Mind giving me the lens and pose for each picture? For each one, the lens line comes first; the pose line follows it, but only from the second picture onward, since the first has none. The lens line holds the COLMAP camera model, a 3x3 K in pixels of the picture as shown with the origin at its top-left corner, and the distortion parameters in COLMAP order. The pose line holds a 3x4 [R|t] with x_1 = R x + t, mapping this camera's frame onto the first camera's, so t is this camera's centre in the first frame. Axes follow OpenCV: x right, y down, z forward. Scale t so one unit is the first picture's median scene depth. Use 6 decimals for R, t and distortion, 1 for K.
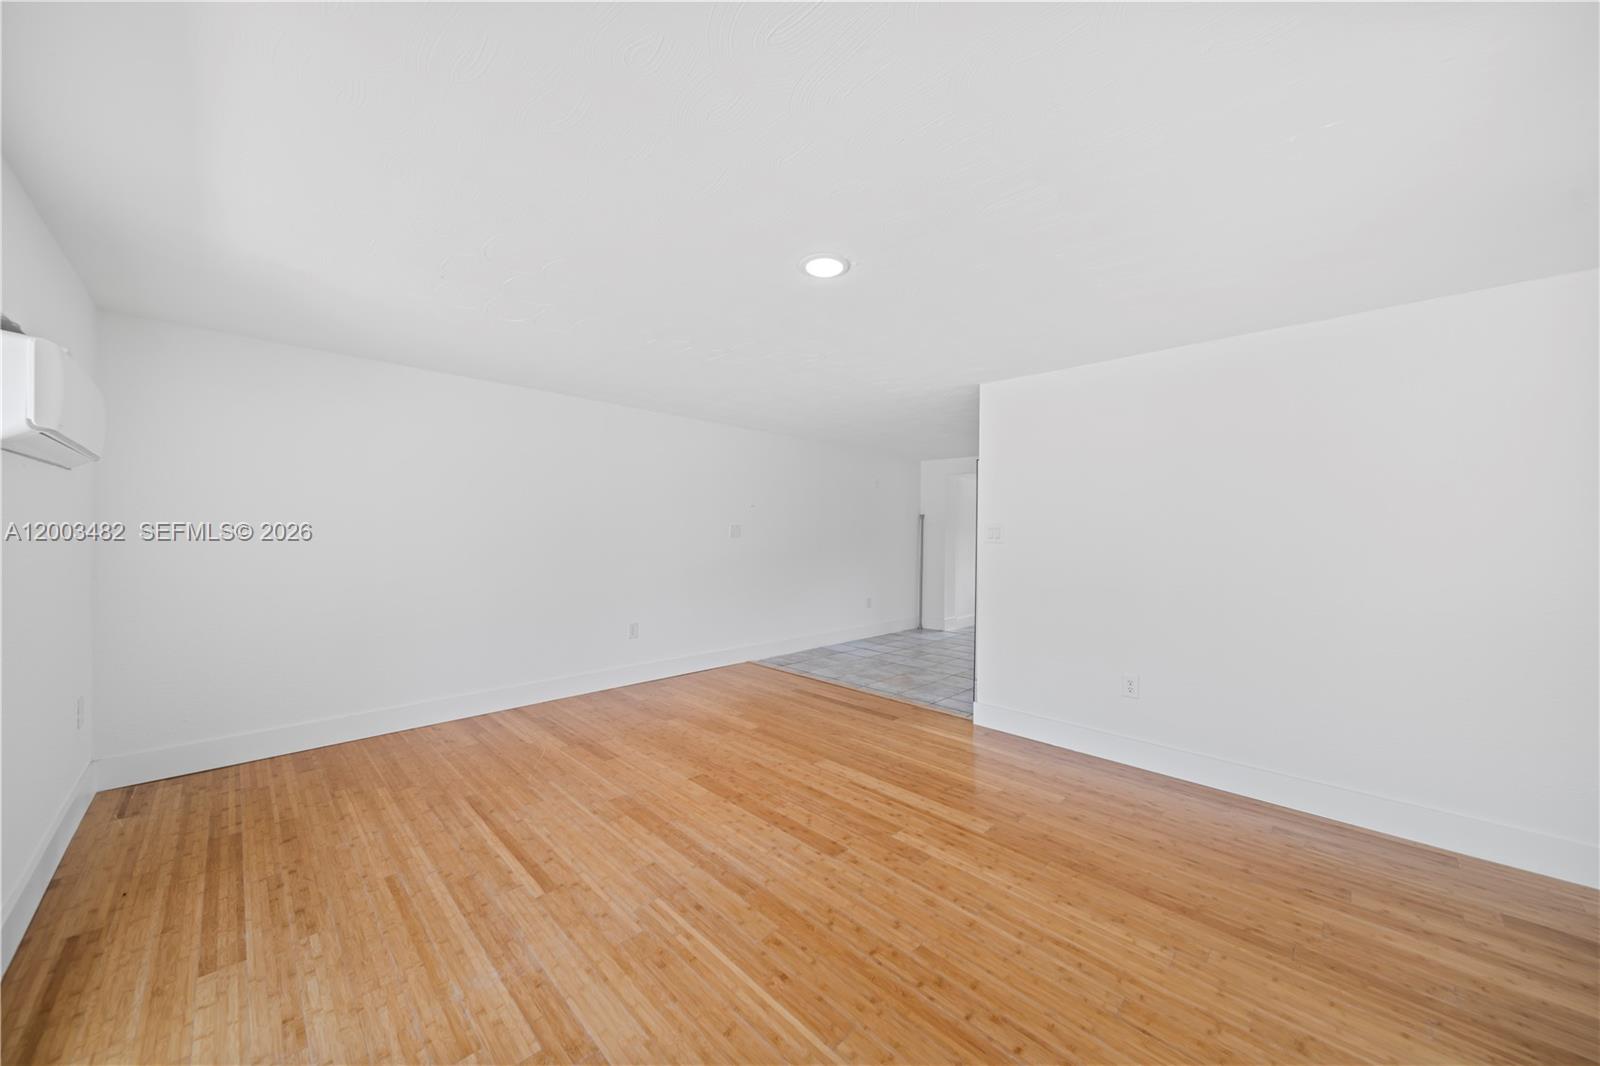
lens RADIAL K [[564.9, 0, 807.7], [0, 564.9, 527.6], [0, 0, 1]] dist [0.001280, -0.000006]
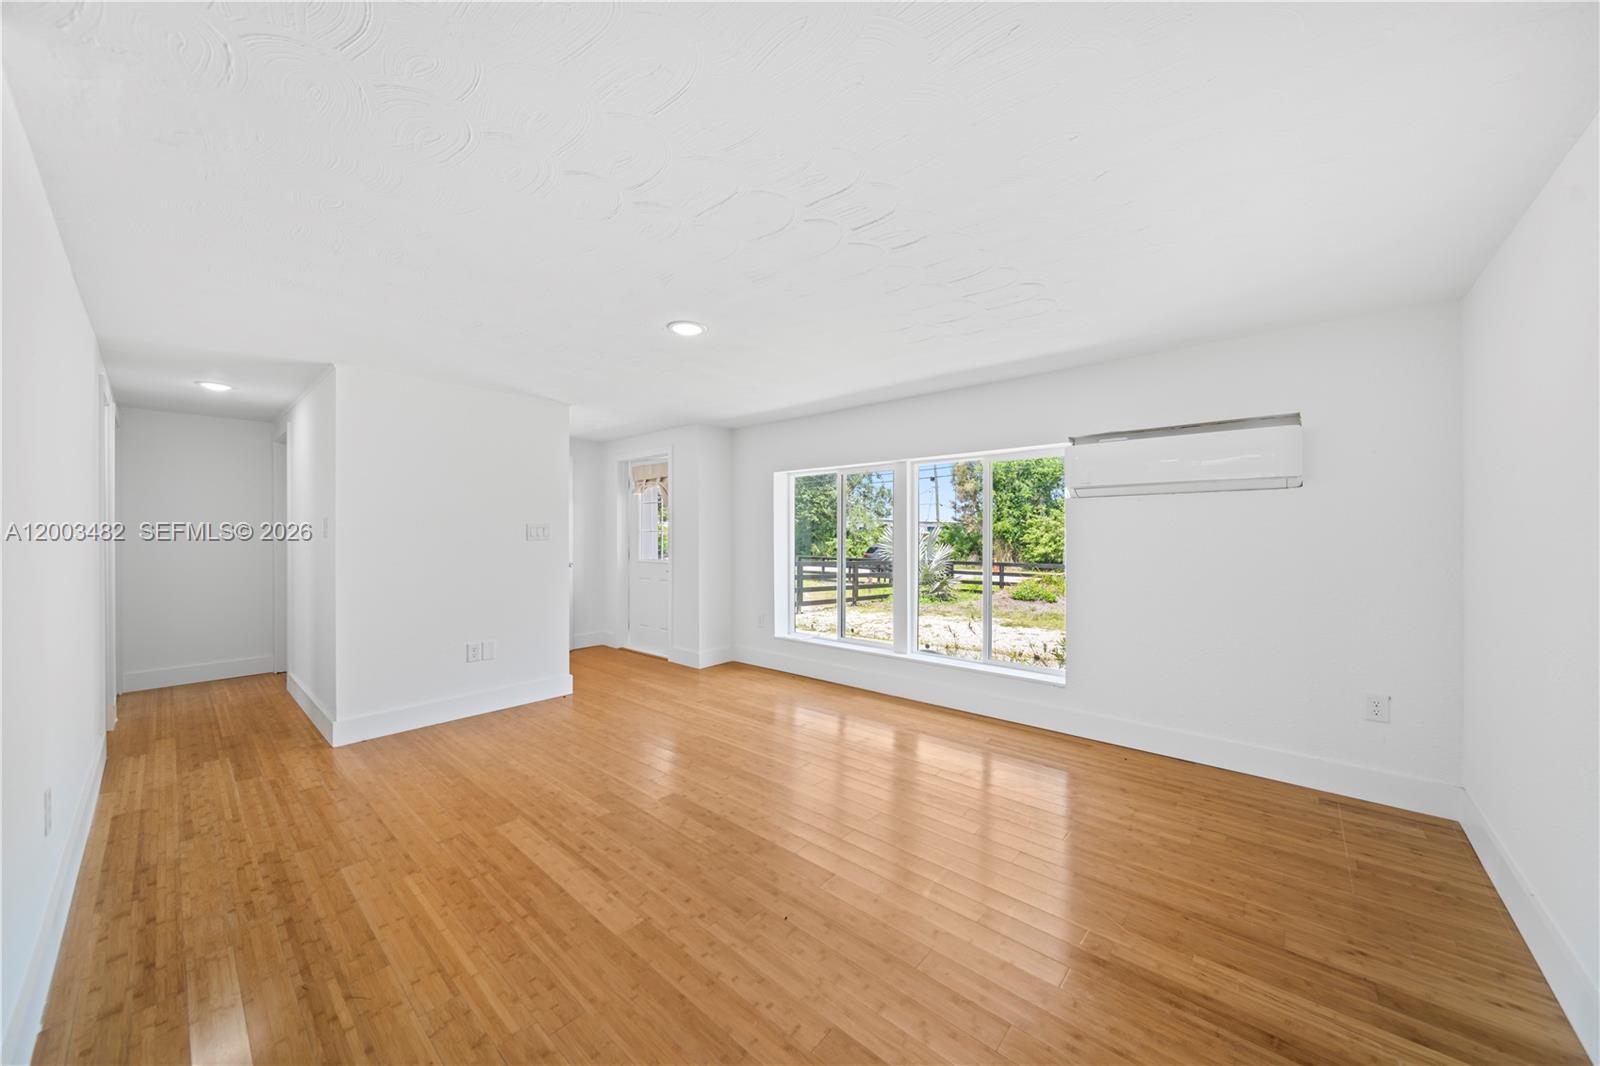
lens RADIAL K [[564.9, 0, 807.7], [0, 564.9, 527.6], [0, 0, 1]] dist [0.001280, -0.000006]
pose [[-0.998364, -0.009467, -0.056388, -0.145625], [-0.008409, 0.999785, -0.018955, 0.016124], [0.056556, -0.018449, -0.998229, 1.900388]]
